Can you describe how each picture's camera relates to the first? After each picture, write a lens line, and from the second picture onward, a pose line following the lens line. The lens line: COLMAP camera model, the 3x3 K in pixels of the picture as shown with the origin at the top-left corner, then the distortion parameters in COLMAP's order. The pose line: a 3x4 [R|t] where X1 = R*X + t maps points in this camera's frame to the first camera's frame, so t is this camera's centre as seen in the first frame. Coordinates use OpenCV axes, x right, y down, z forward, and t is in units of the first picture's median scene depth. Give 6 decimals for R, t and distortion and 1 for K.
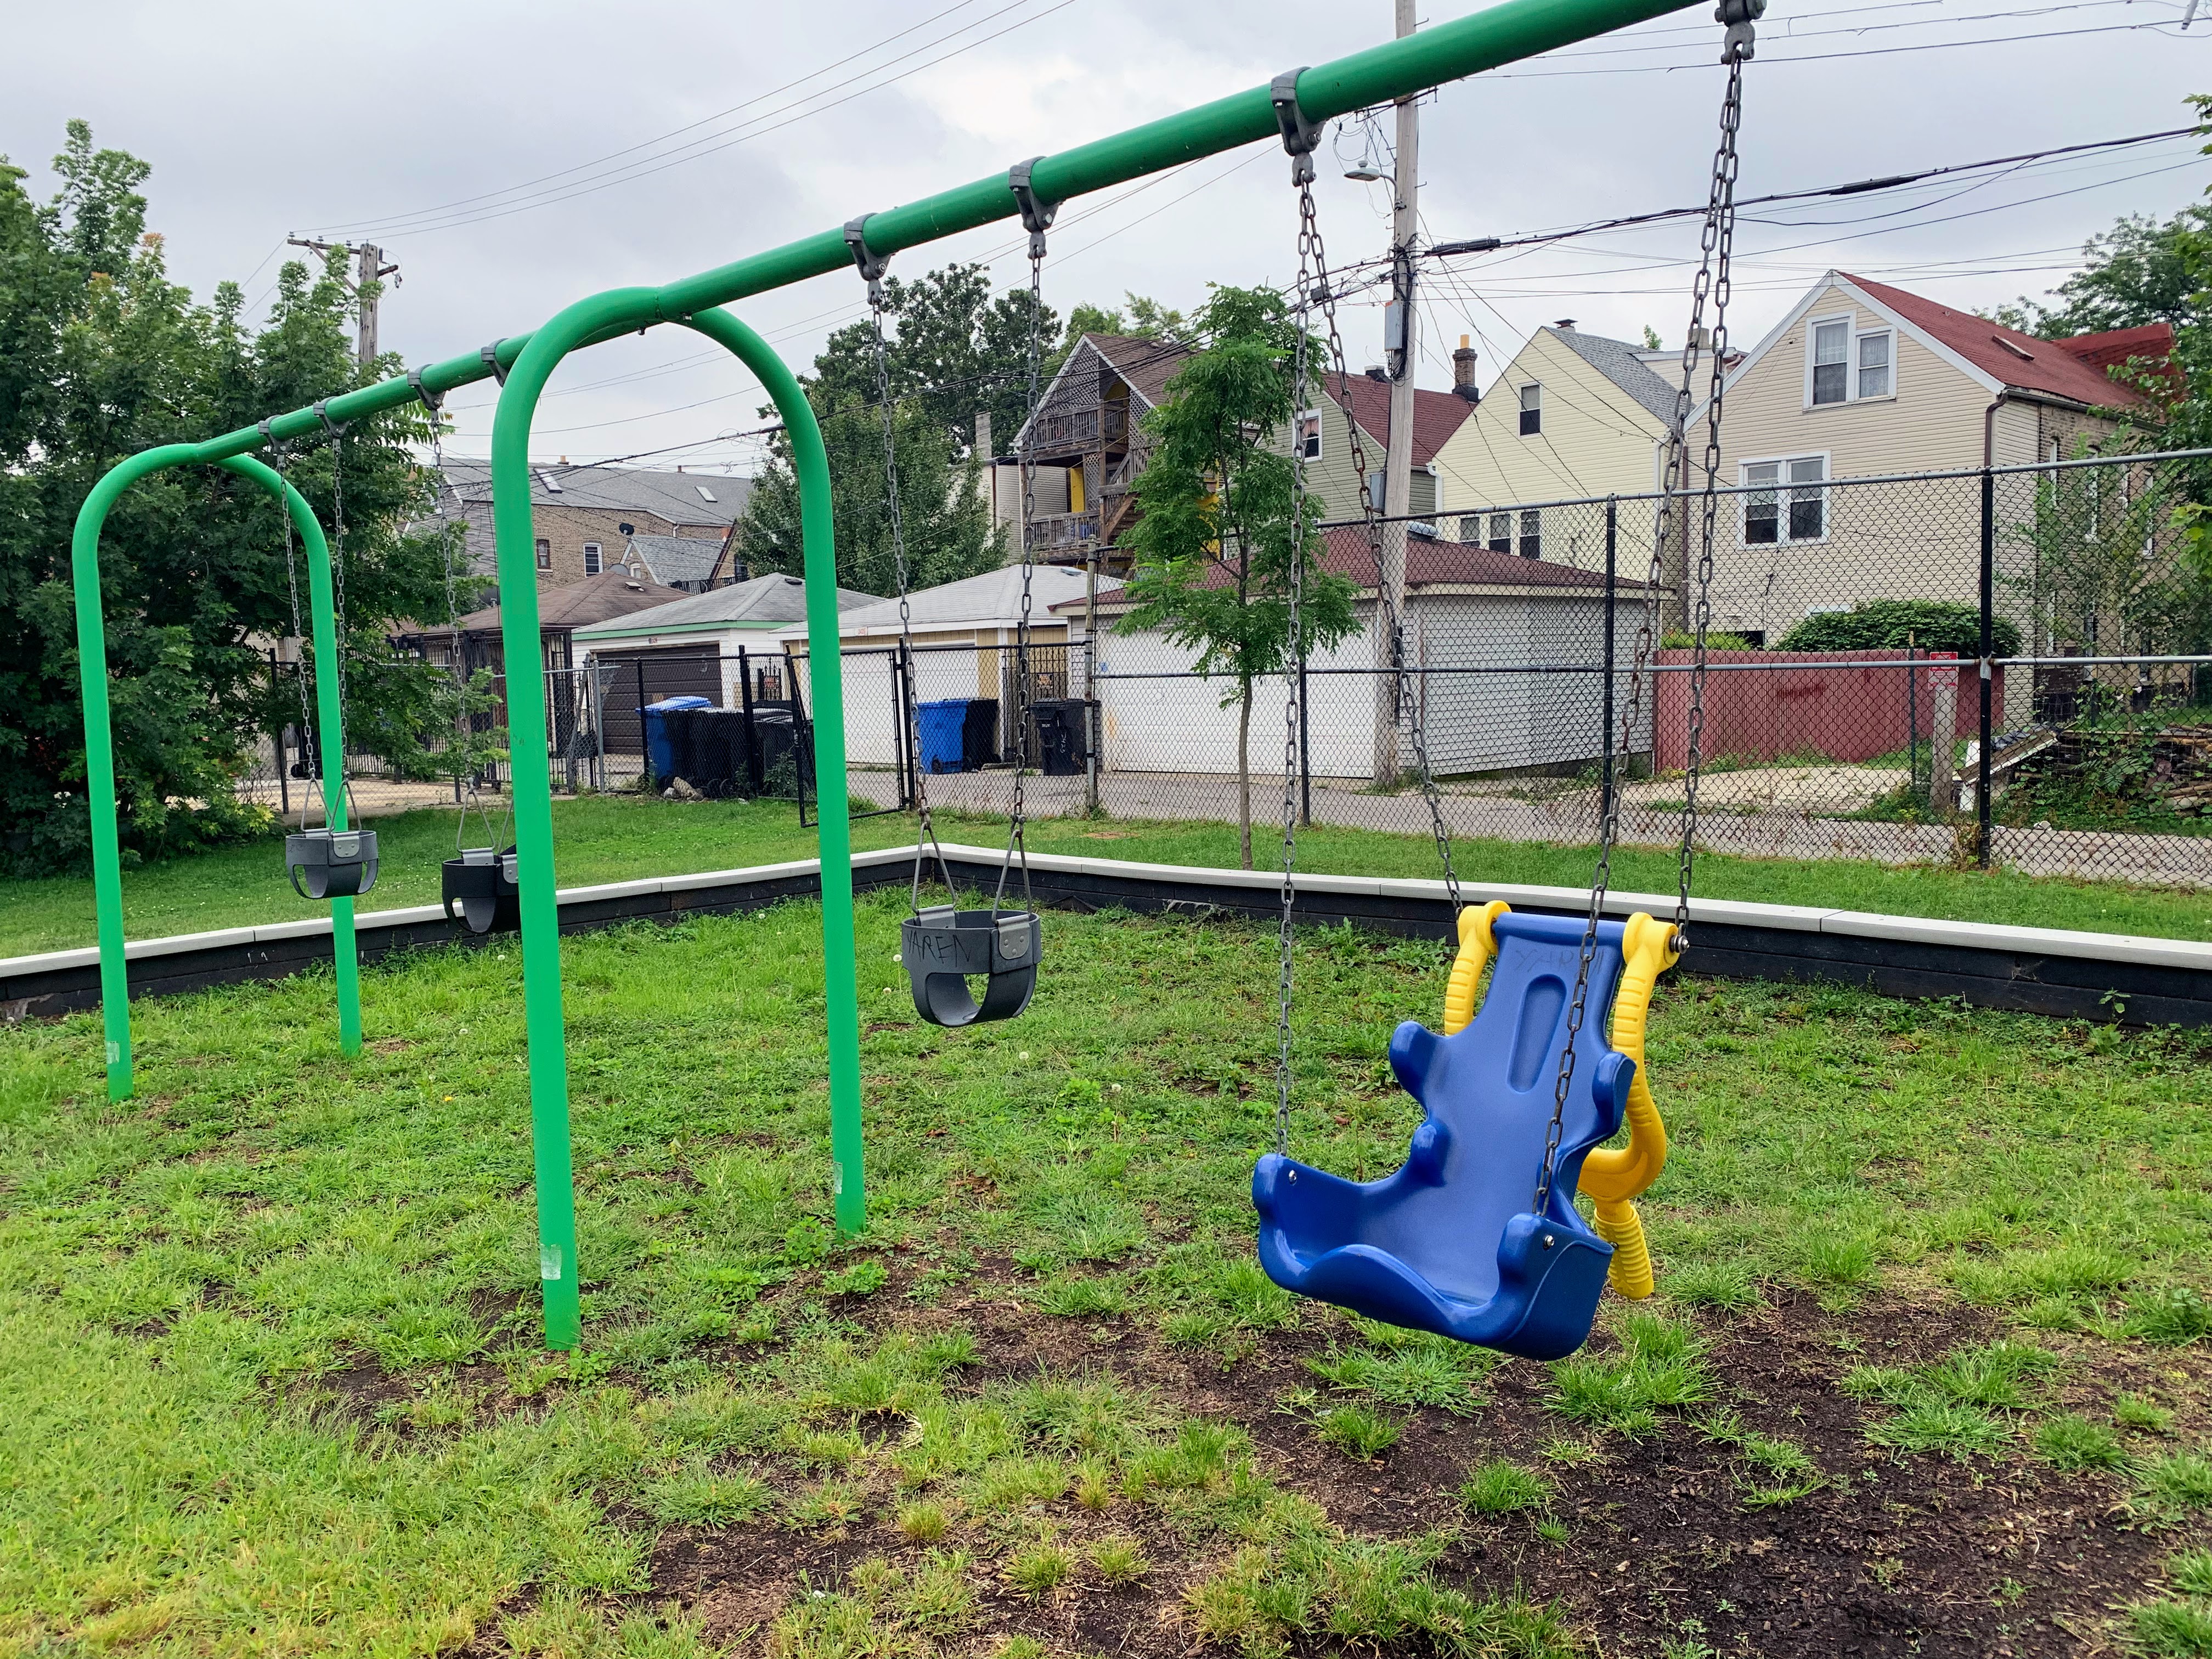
lens RADIAL K [[1654.5, 0, 1106.0], [0, 1654.5, 829.5], [0, 0, 1]] dist [0.076105, -0.124259]
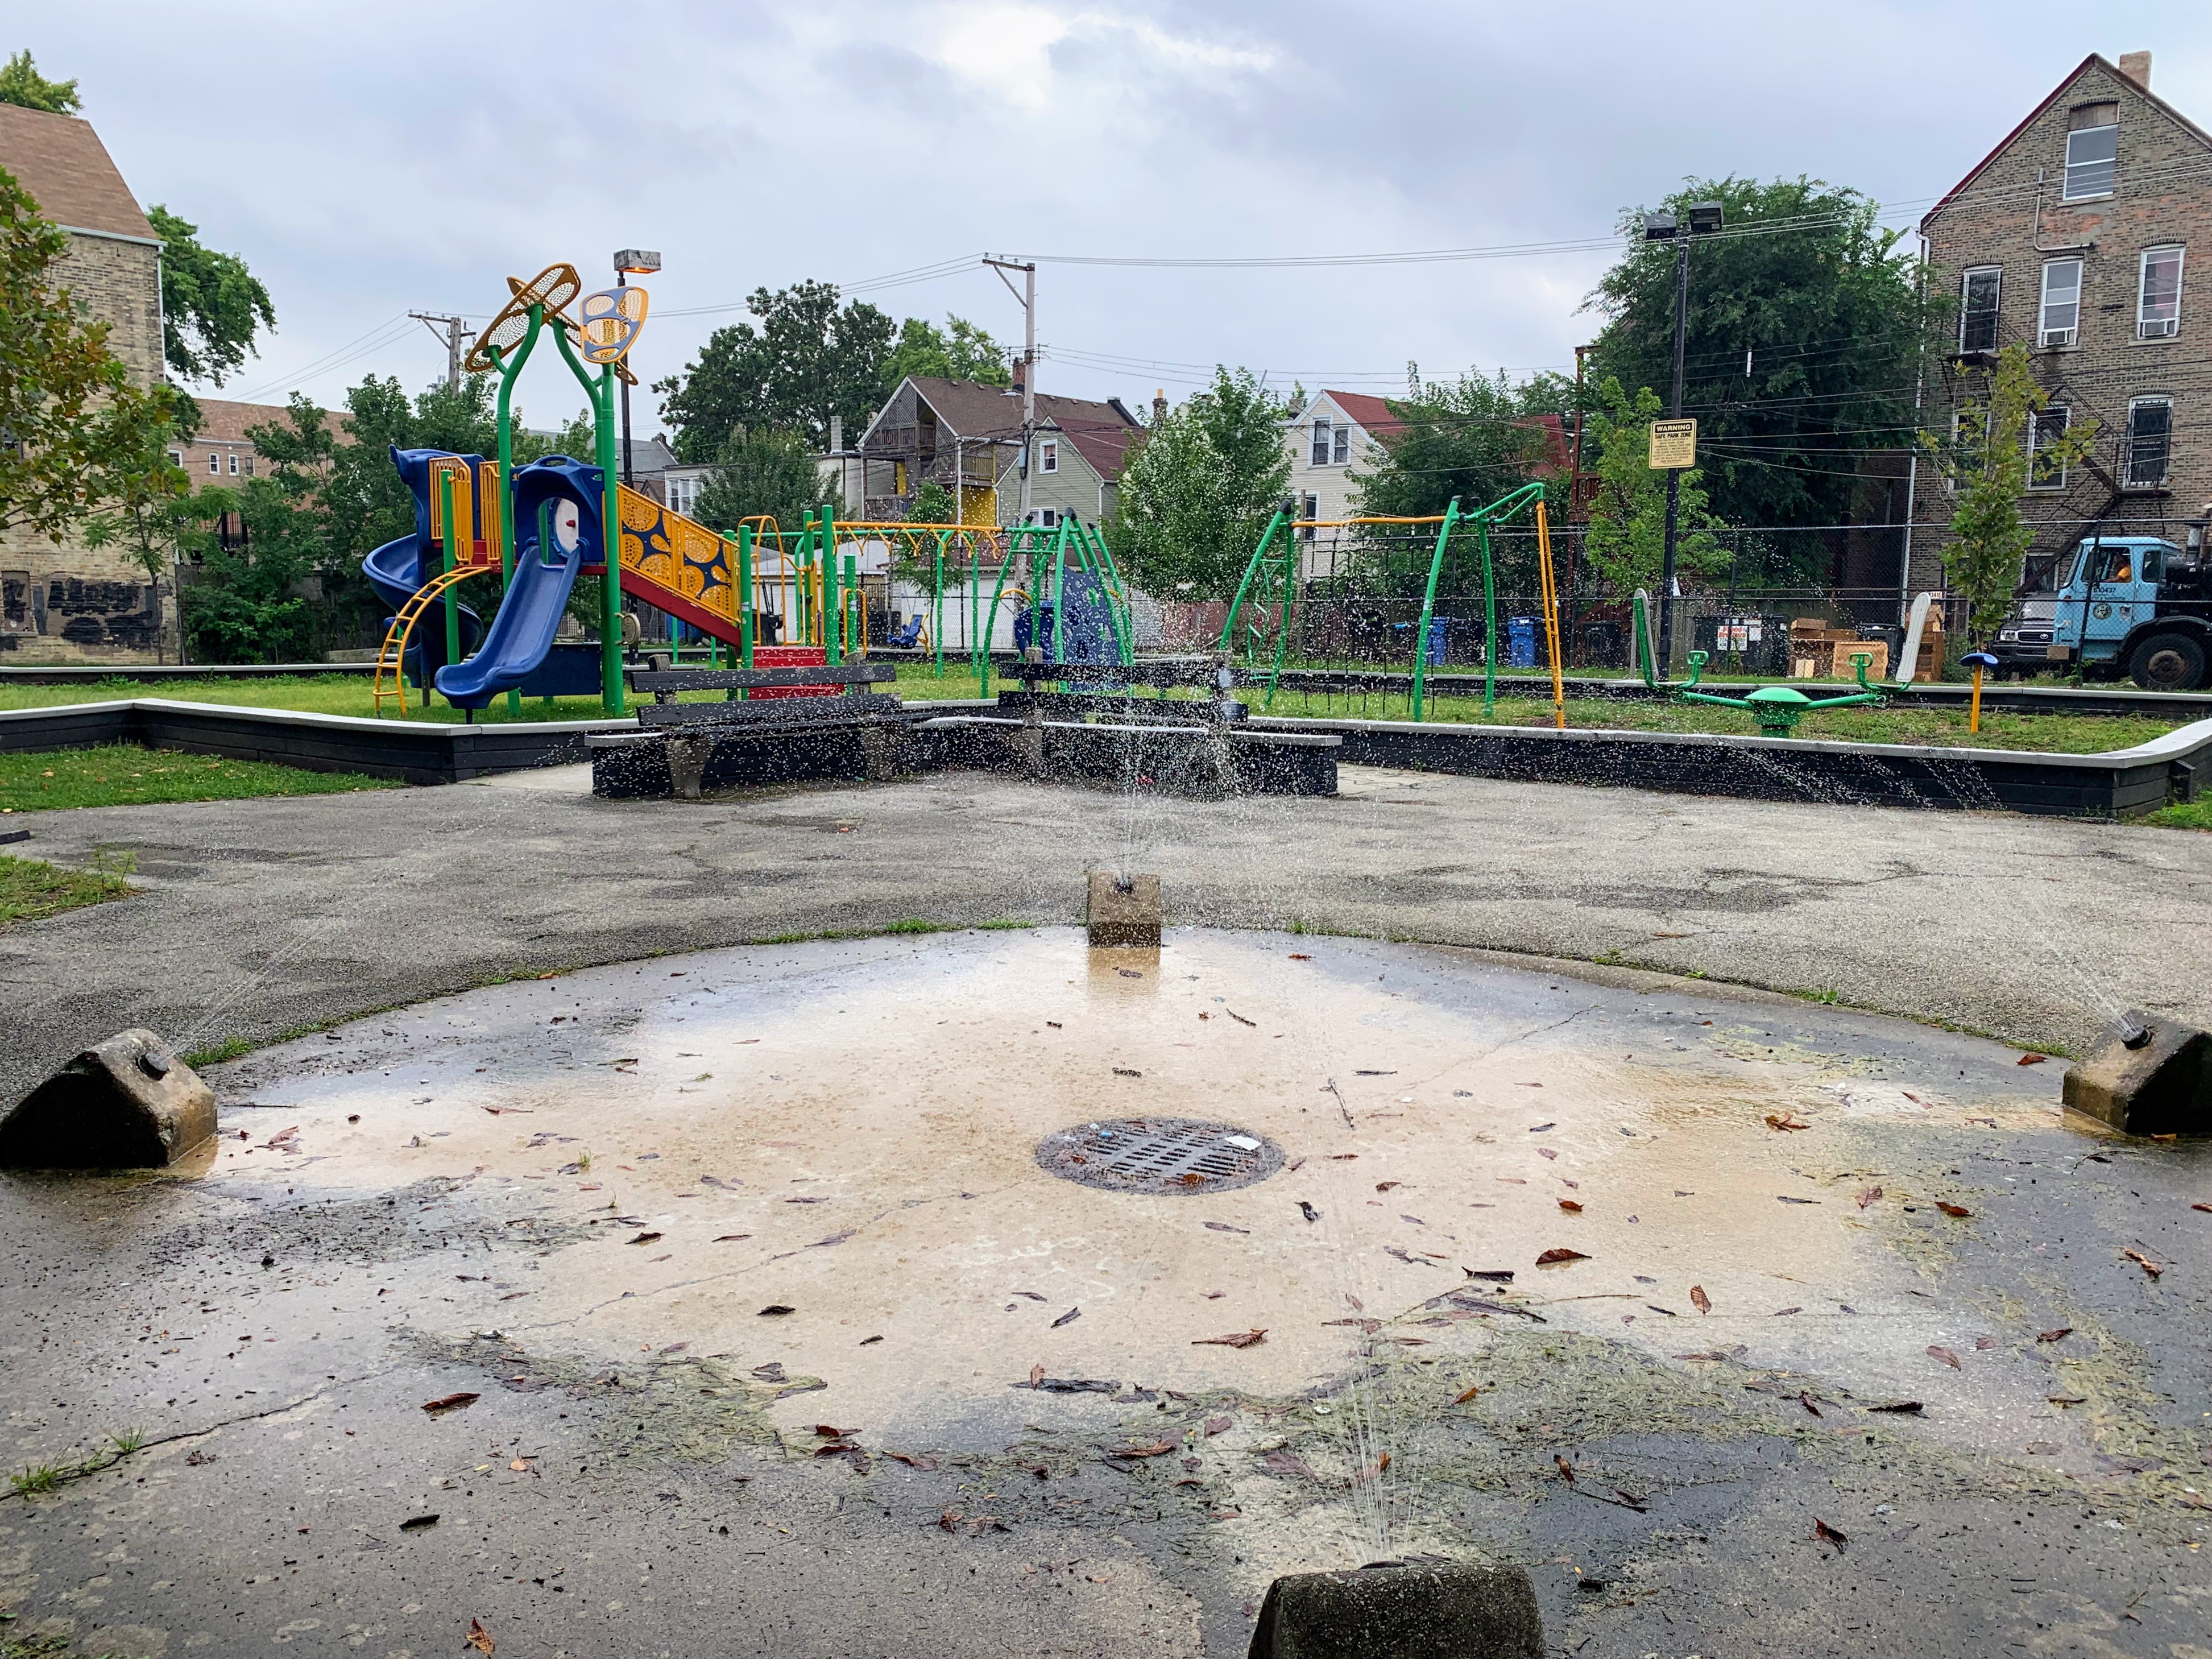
lens RADIAL K [[1654.6, 0, 1106.0], [0, 1654.6, 829.5], [0, 0, 1]] dist [0.076105, -0.124259]
pose [[0.994826, 0.020588, 0.099482, 0.014506], [-0.023889, 0.999199, 0.032101, 0.034303], [-0.098741, -0.034311, 0.994521, -0.310860]]
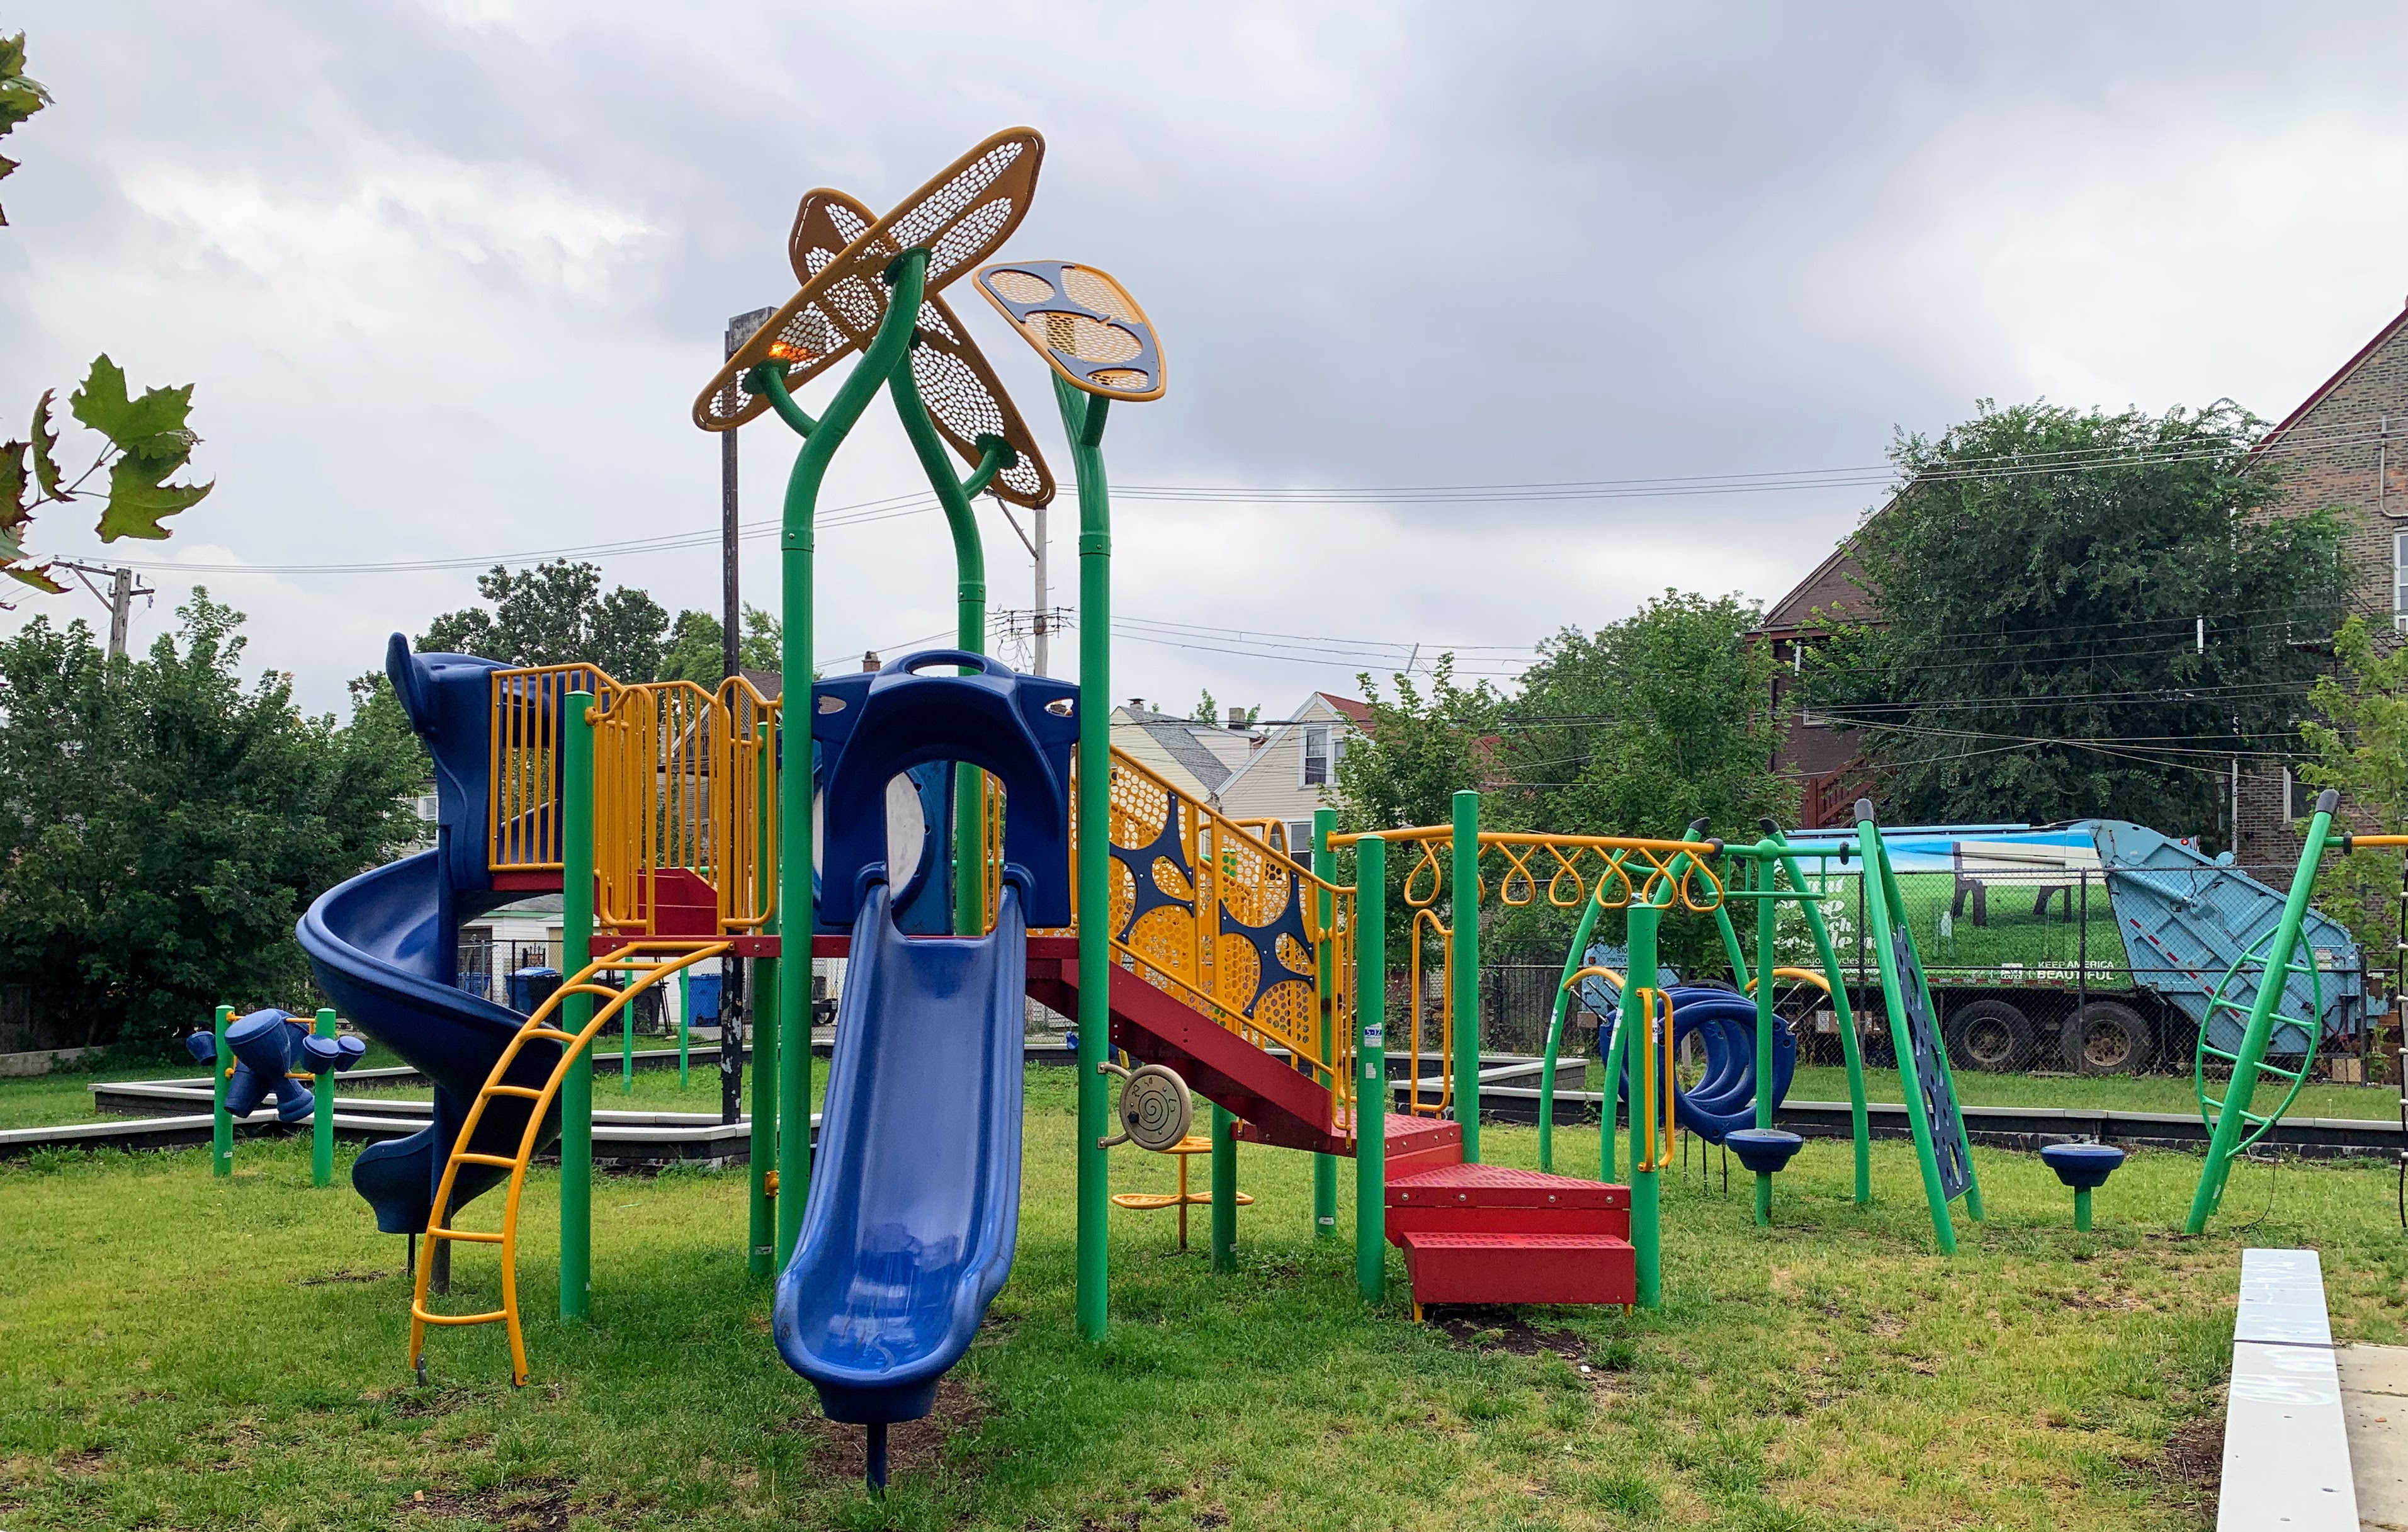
lens RADIAL K [[1864.2, 0, 1167.6], [0, 1864.2, 948.4], [0, 0, 1]] dist [0.079262, -0.125004]
pose [[0.961321, 0.029654, 0.273829, -0.045908], [-0.000613, 0.994415, -0.105535, 0.019639], [-0.275430, 0.101286, 0.955971, -0.184212]]
